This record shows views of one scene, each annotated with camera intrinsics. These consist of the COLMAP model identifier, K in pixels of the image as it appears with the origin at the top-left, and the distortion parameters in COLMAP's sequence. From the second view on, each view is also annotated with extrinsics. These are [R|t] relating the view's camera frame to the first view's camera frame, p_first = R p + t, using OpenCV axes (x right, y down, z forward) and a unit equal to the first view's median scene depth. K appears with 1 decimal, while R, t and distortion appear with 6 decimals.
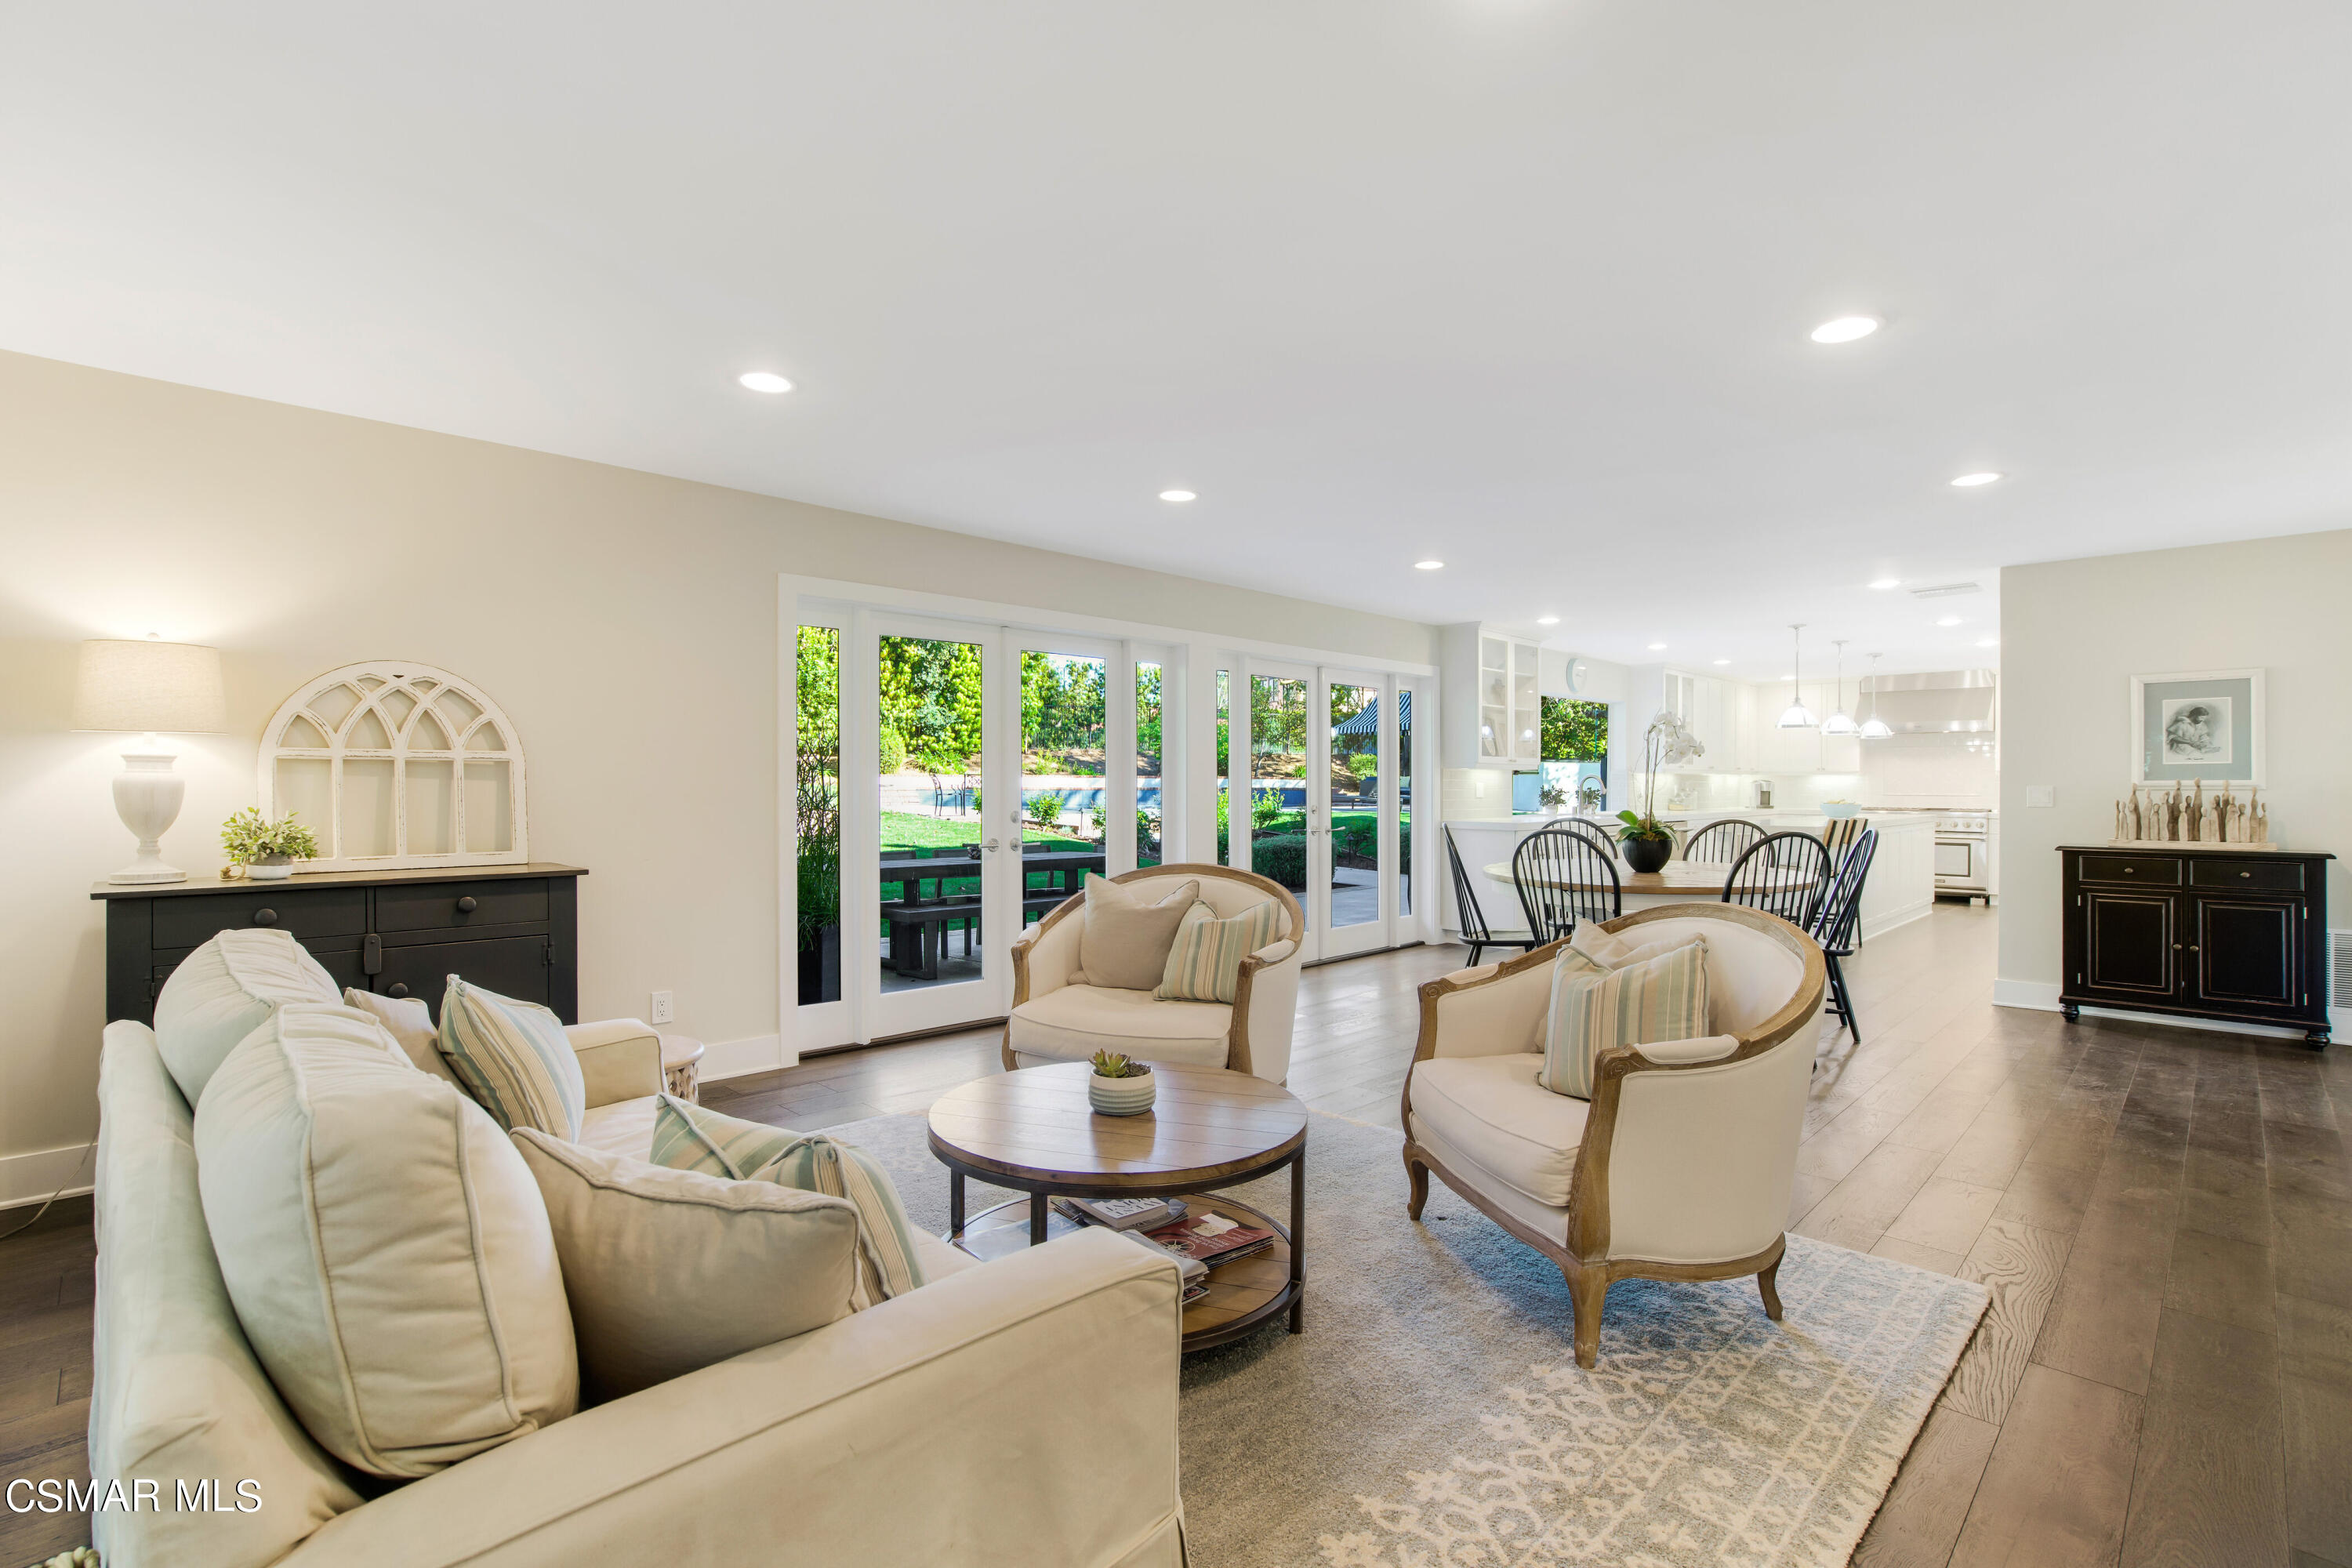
lens RADIAL K [[1104.5, 0, 1188.5], [0, 1104.5, 774.5], [0, 0, 1]] dist [-0.031290, 0.005579]
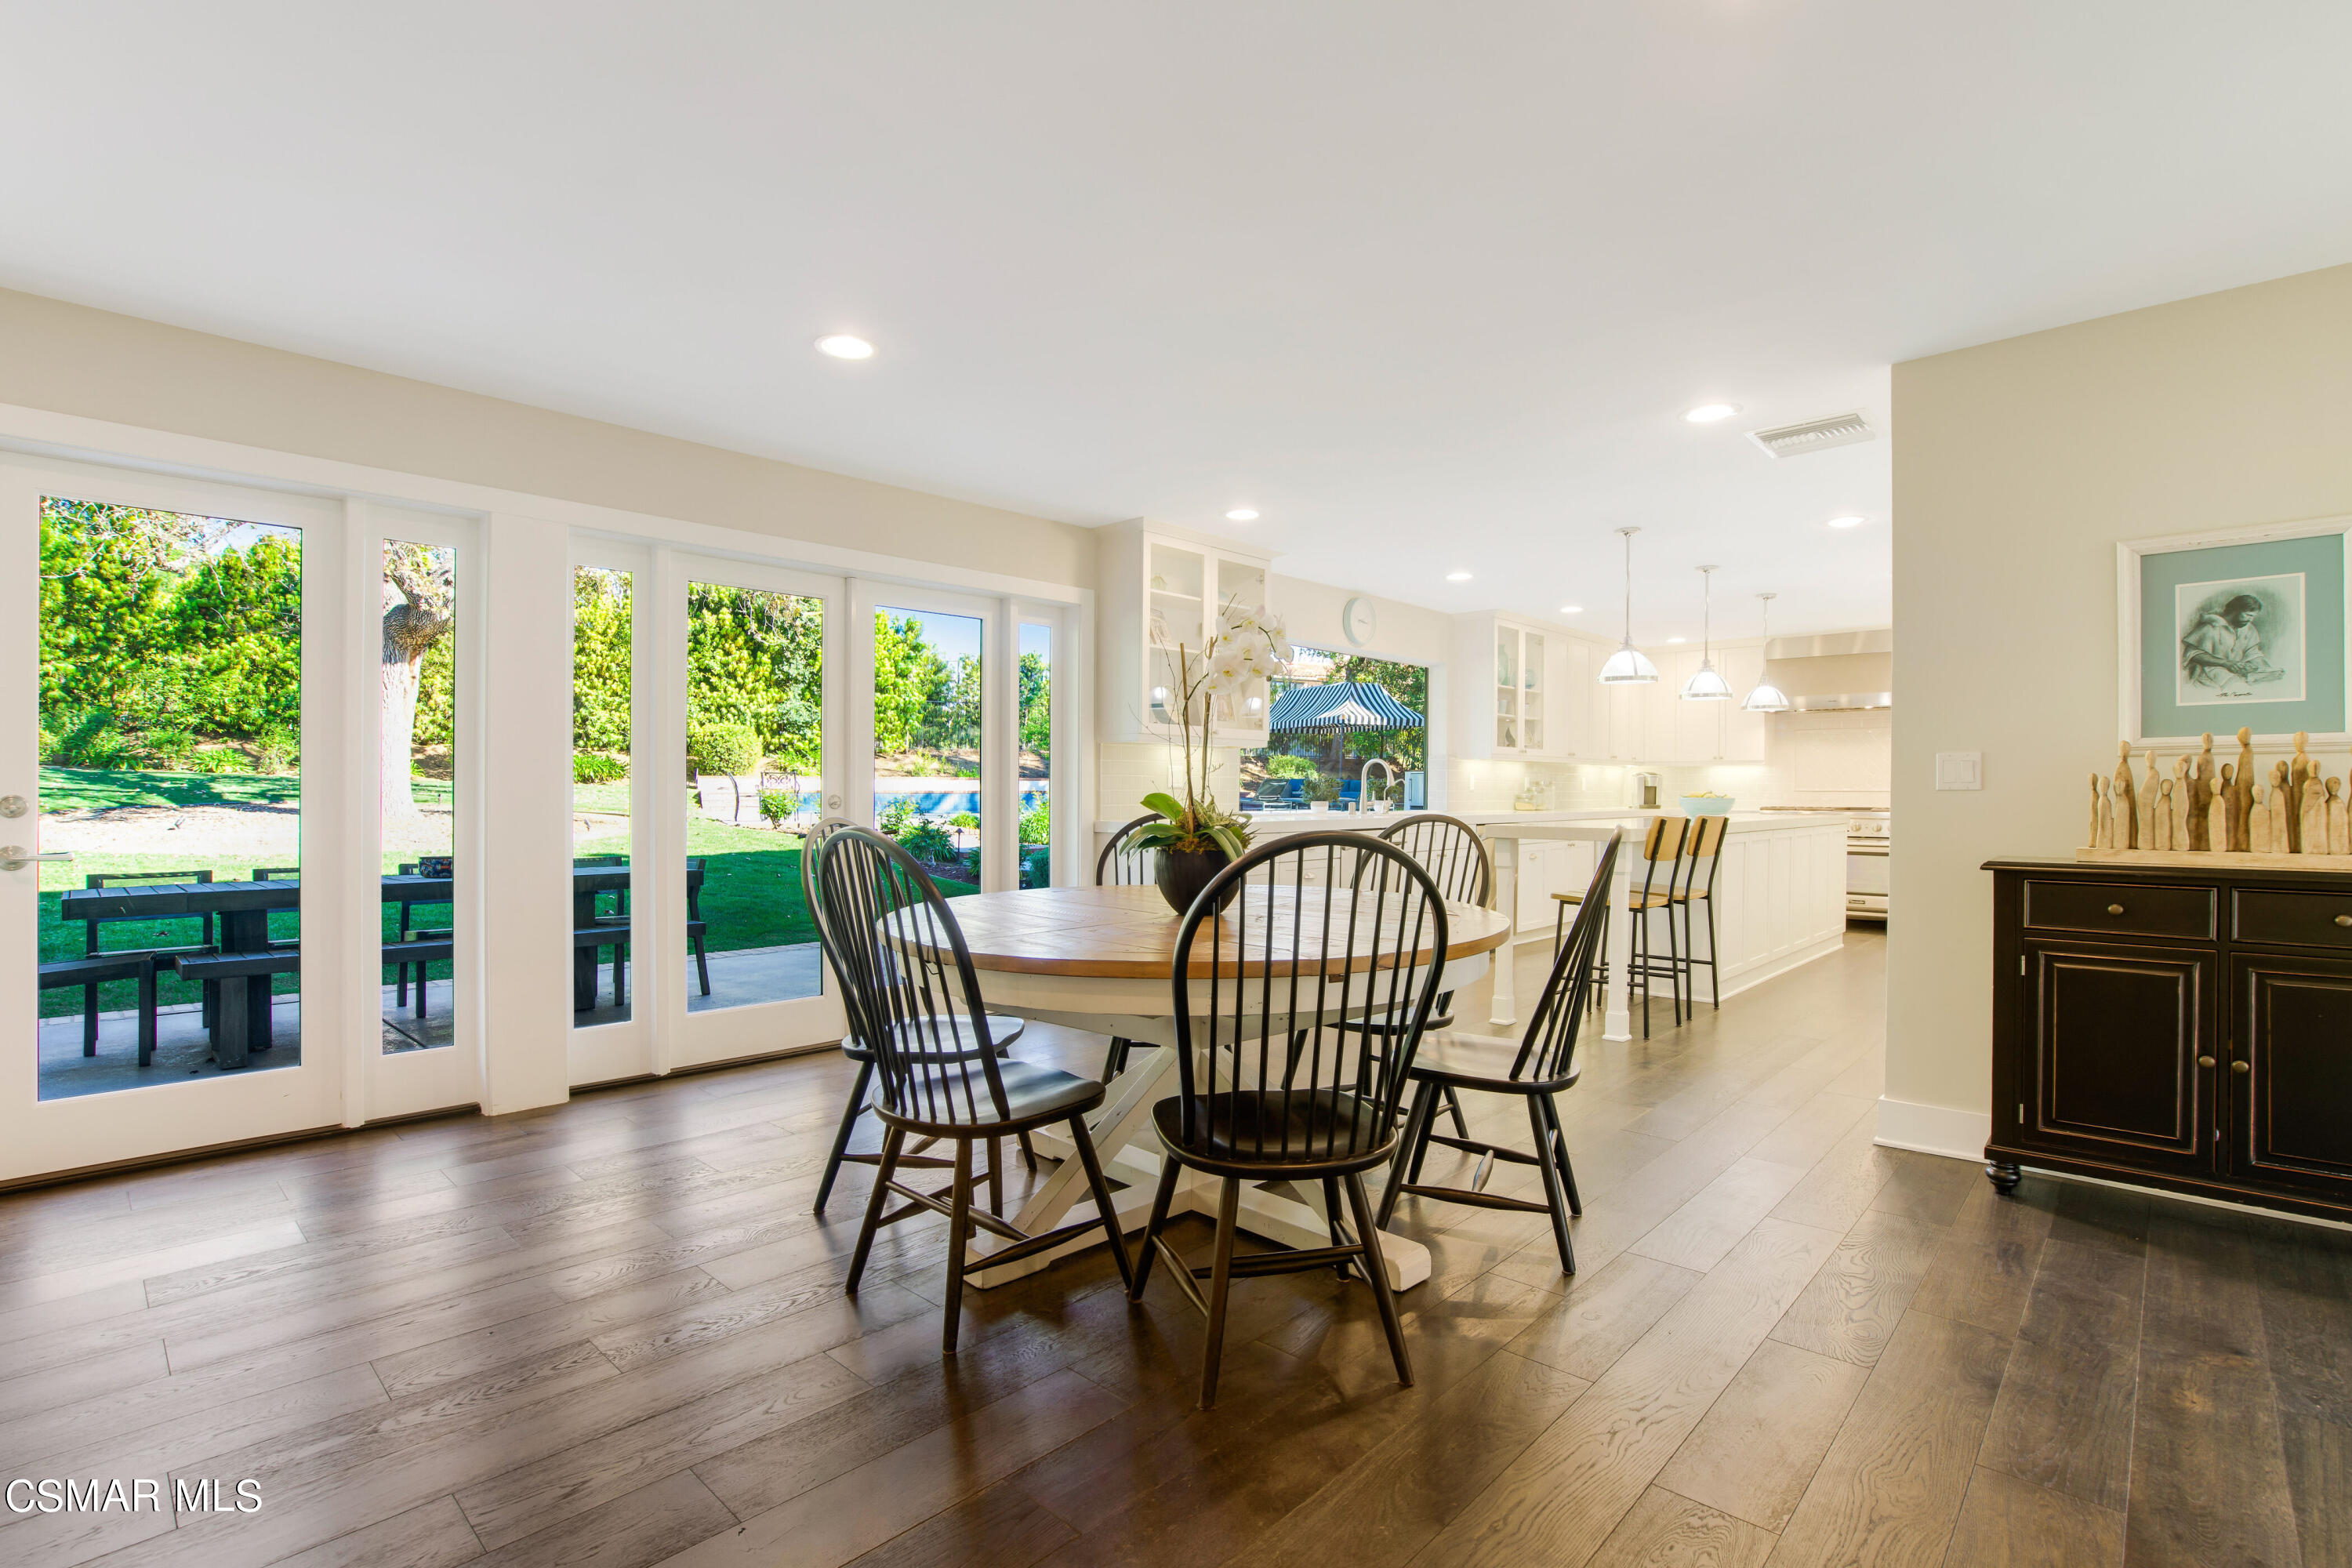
lens RADIAL K [[1104.5, 0, 1219.2], [0, 1104.5, 786.3], [0, 0, 1]] dist [-0.031290, 0.005579]
pose [[0.998571, 0.000905, 0.053441, 0.349088], [-0.001092, 0.999993, 0.003481, 0.024416], [-0.053438, -0.003534, 0.998565, 0.426622]]
